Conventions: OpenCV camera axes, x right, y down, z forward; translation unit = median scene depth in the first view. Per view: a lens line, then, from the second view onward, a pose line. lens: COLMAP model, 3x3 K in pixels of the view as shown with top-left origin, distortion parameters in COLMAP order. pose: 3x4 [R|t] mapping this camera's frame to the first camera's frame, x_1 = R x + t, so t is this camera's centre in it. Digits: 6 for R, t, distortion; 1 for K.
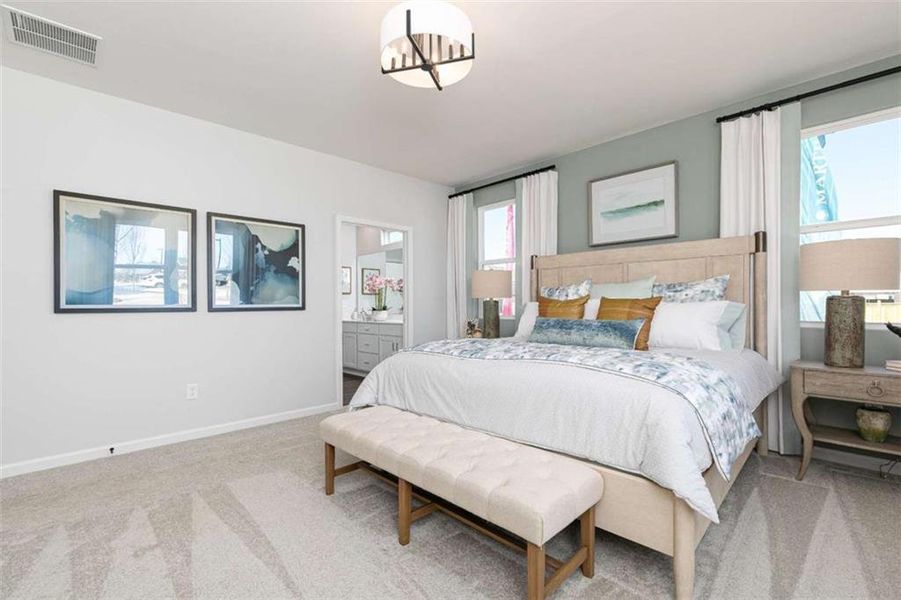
lens RADIAL K [[399.5, 0, 454.6], [0, 399.5, 303.9], [0, 0, 1]] dist [-0.003344, -0.000125]
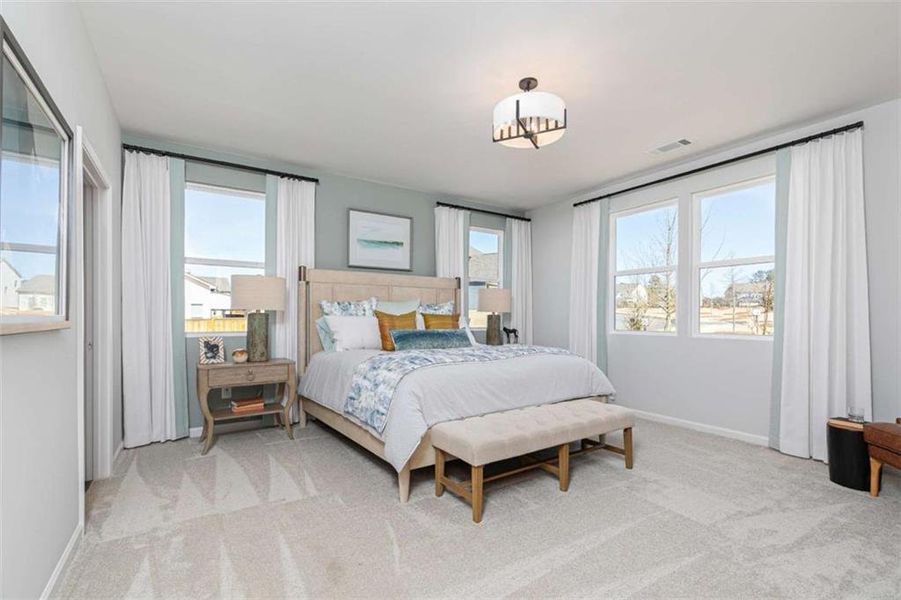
lens RADIAL K [[399.5, 0, 453.6], [0, 399.5, 317.8], [0, 0, 1]] dist [-0.003344, -0.000125]
pose [[0.199316, 0.001614, 0.979934, -0.710460], [-0.006535, 0.999979, -0.000318, -0.002051], [-0.979914, -0.006341, 0.199322, 0.495913]]
